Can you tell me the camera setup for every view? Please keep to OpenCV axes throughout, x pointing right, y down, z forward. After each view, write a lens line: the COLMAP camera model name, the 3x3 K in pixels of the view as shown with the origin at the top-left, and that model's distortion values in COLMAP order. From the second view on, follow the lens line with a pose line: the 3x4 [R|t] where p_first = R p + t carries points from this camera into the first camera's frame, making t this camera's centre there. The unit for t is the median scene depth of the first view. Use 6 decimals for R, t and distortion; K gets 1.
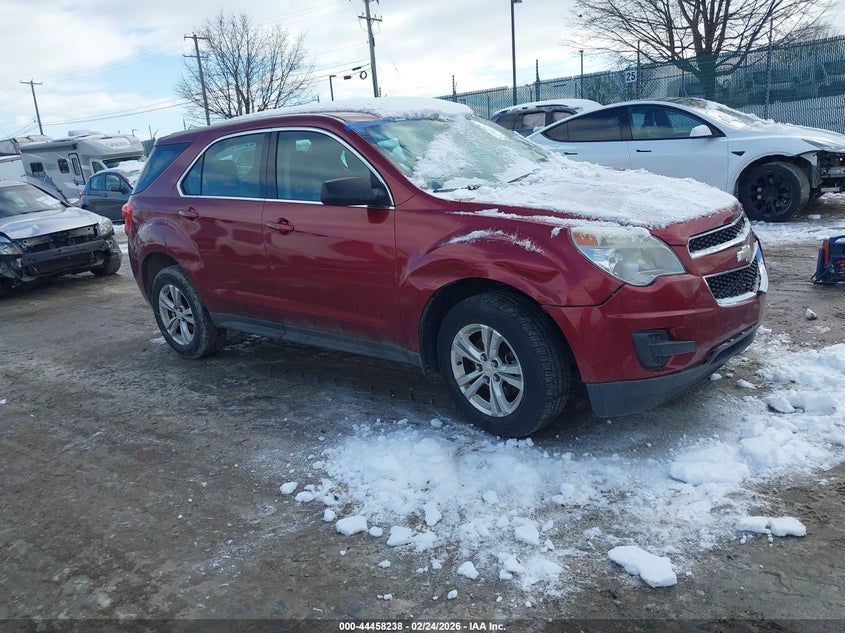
lens RADIAL K [[661.9, 0, 420.0], [0, 661.9, 316.9], [0, 0, 1]] dist [0.002282, 0.001547]
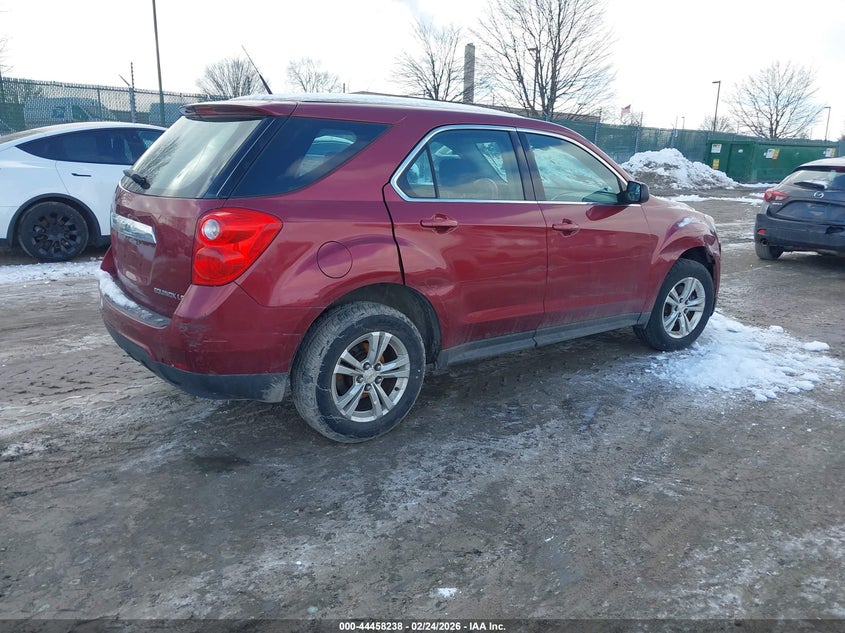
lens RADIAL K [[661.9, 0, 420.0], [0, 661.9, 316.9], [0, 0, 1]] dist [0.002282, 0.001547]
pose [[0.217055, -0.152043, 0.964246, -1.169885], [0.209463, 0.972041, 0.106121, -0.145805], [-0.953421, 0.178939, 0.242834, 0.913593]]
